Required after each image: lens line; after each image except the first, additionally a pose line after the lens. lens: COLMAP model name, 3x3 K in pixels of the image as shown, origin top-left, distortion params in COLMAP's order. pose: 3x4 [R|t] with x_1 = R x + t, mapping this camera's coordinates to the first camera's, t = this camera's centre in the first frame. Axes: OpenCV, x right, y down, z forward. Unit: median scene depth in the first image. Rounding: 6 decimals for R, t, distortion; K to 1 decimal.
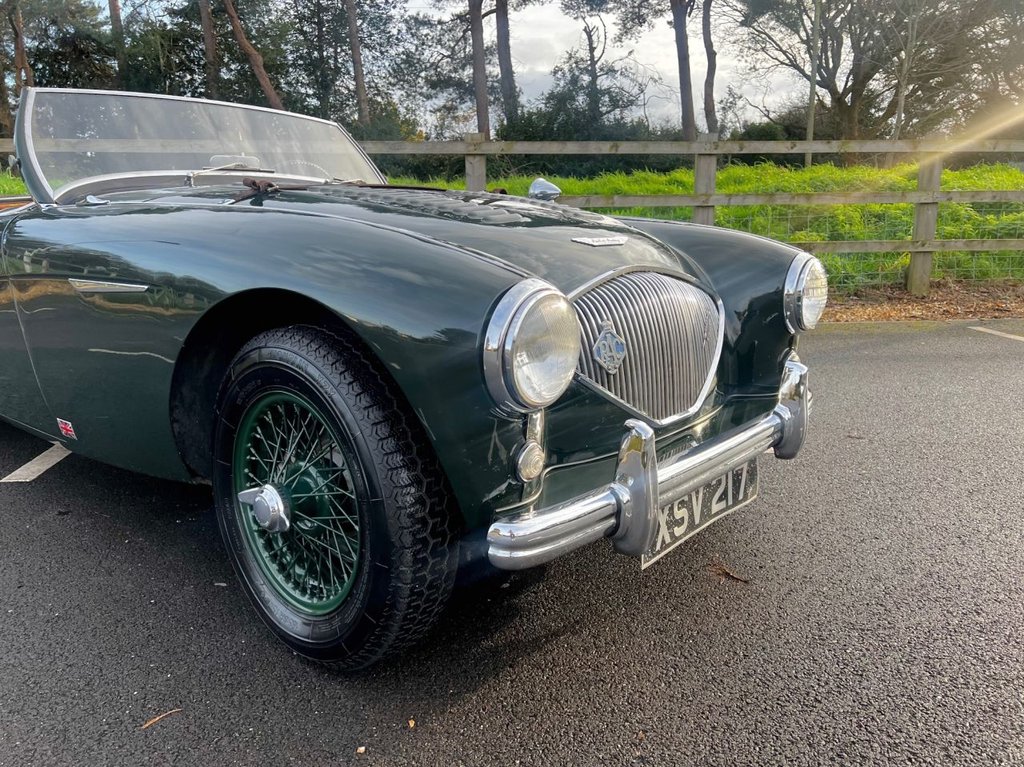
lens RADIAL K [[774.0, 0, 509.2], [0, 774.0, 383.8], [0, 0, 1]] dist [0.036094, -0.043460]
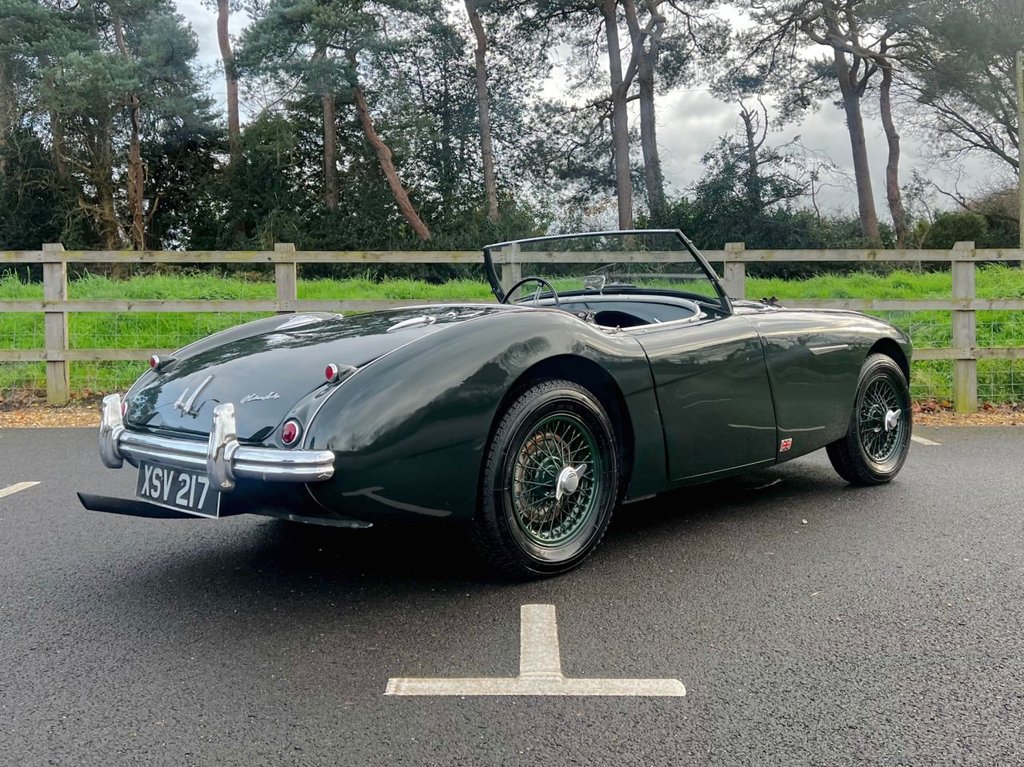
lens RADIAL K [[986.3, 0, 517.7], [0, 986.3, 306.9], [0, 0, 1]] dist [0.113932, -0.234489]
pose [[0.995153, 0.002759, -0.098304, -0.689874], [-0.024689, 0.974602, -0.222580, 0.240450], [0.095193, 0.223928, 0.969946, -1.082958]]
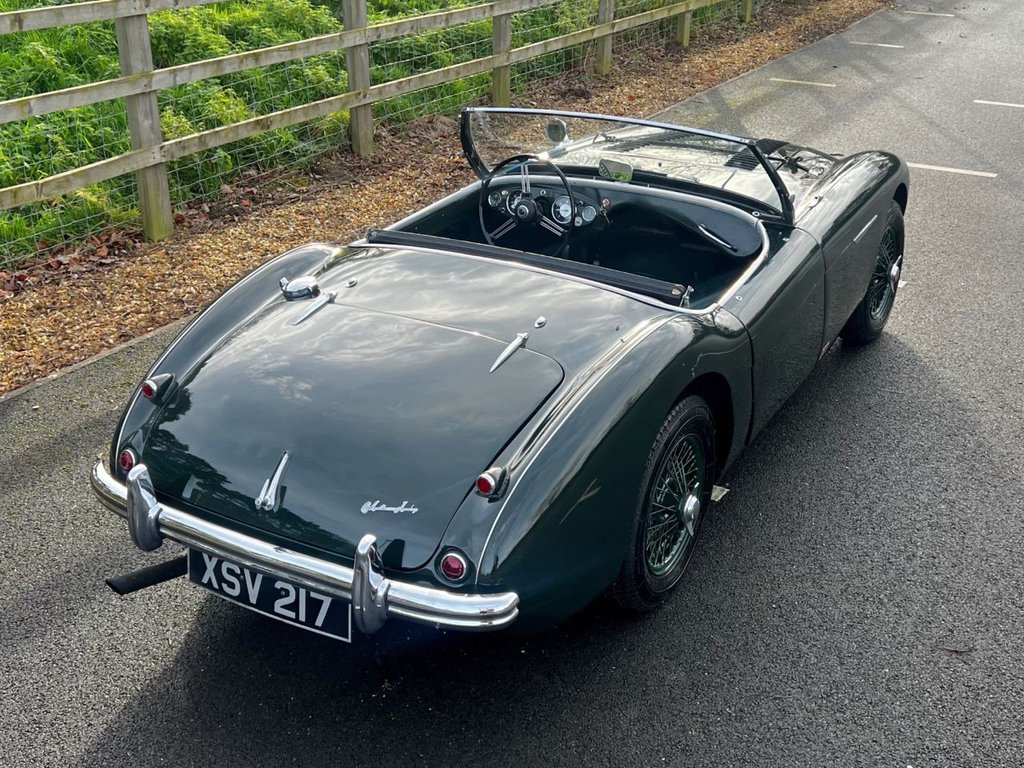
lens RADIAL K [[1126.7, 0, 514.1], [0, 1126.7, 367.0], [0, 0, 1]] dist [0.130825, -0.296527]
pose [[0.987518, -0.053091, 0.148290, -1.333638], [0.023333, 0.980401, 0.195625, -0.459551], [-0.155770, -0.189723, 0.969402, -0.963572]]
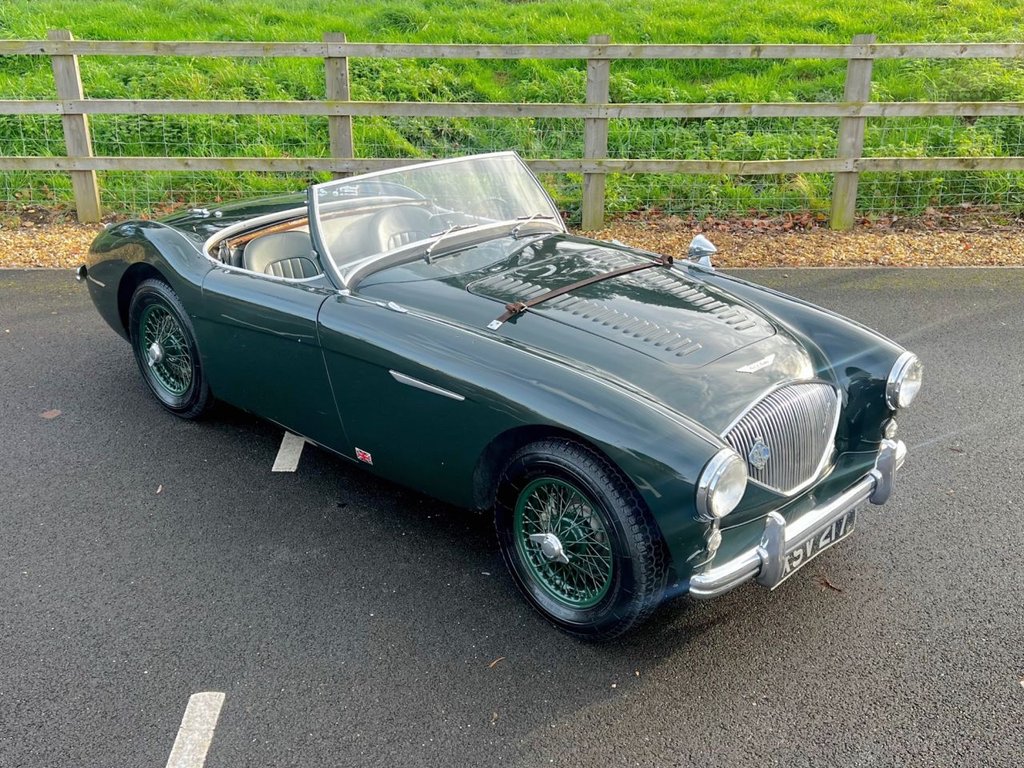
lens RADIAL K [[1079.4, 0, 502.7], [0, 1079.4, 368.0], [0, 0, 1]] dist [0.117624, -0.266698]
pose [[0.997801, 0.036471, -0.055347, -0.242289], [-0.026663, 0.985324, 0.168602, -0.508341], [0.060684, -0.166756, 0.984129, -1.038210]]
